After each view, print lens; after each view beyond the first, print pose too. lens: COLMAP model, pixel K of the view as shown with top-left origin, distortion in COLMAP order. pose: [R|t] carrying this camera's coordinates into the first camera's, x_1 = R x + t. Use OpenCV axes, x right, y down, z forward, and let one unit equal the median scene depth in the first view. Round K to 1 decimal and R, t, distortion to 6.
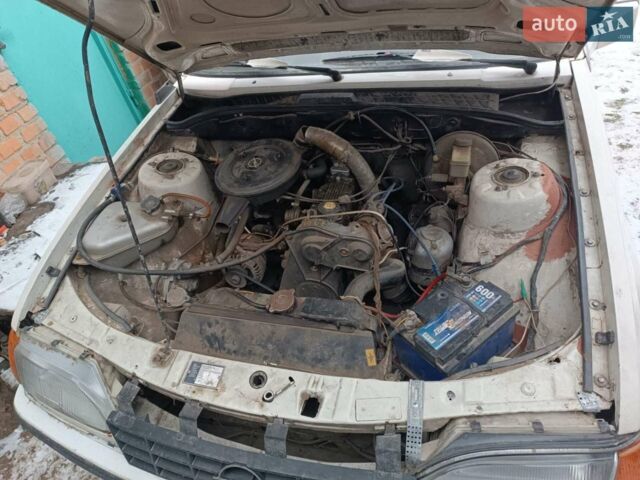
lens RADIAL K [[464.3, 0, 319.4], [0, 464.3, 241.2], [0, 0, 1]] dist [0.024849, -0.030919]
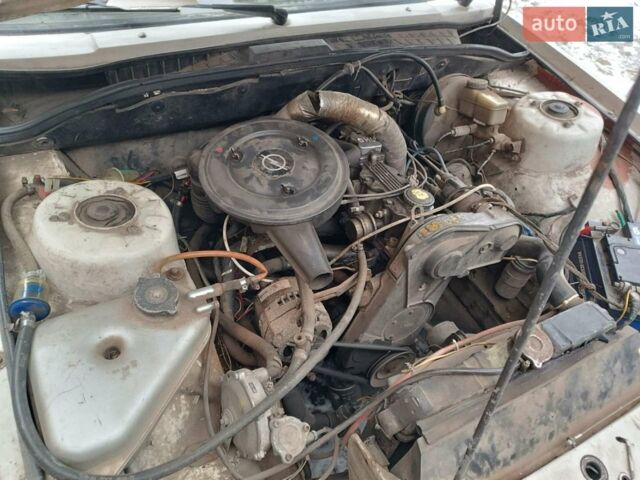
lens RADIAL K [[464.3, 0, 319.7], [0, 464.3, 237.7], [0, 0, 1]] dist [0.024849, -0.030919]
pose [[0.718417, -0.318922, 0.618196, -0.476125], [0.291416, 0.944948, 0.148831, -0.143900], [-0.631628, 0.073229, 0.771805, 0.492020]]
